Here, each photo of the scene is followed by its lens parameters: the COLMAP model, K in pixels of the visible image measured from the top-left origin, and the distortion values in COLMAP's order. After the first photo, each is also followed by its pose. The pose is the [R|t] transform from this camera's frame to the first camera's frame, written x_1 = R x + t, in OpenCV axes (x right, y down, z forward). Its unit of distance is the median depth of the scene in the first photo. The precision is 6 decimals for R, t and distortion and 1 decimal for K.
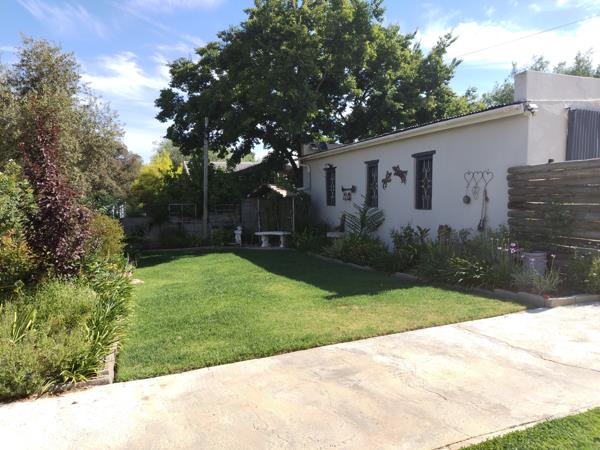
lens RADIAL K [[435.5, 0, 302.7], [0, 435.5, 219.9], [0, 0, 1]] dist [0.033070, -0.002277]
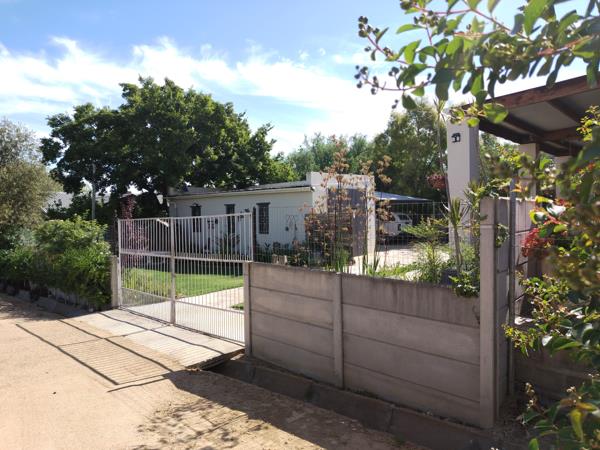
lens RADIAL K [[435.5, 0, 300.0], [0, 435.5, 223.6], [0, 0, 1]] dist [0.033070, -0.002277]
pose [[0.910453, -0.012241, 0.413431, -0.220490], [0.029825, 0.998903, -0.036105, 0.002344], [-0.412536, 0.045203, 0.909819, -0.469113]]
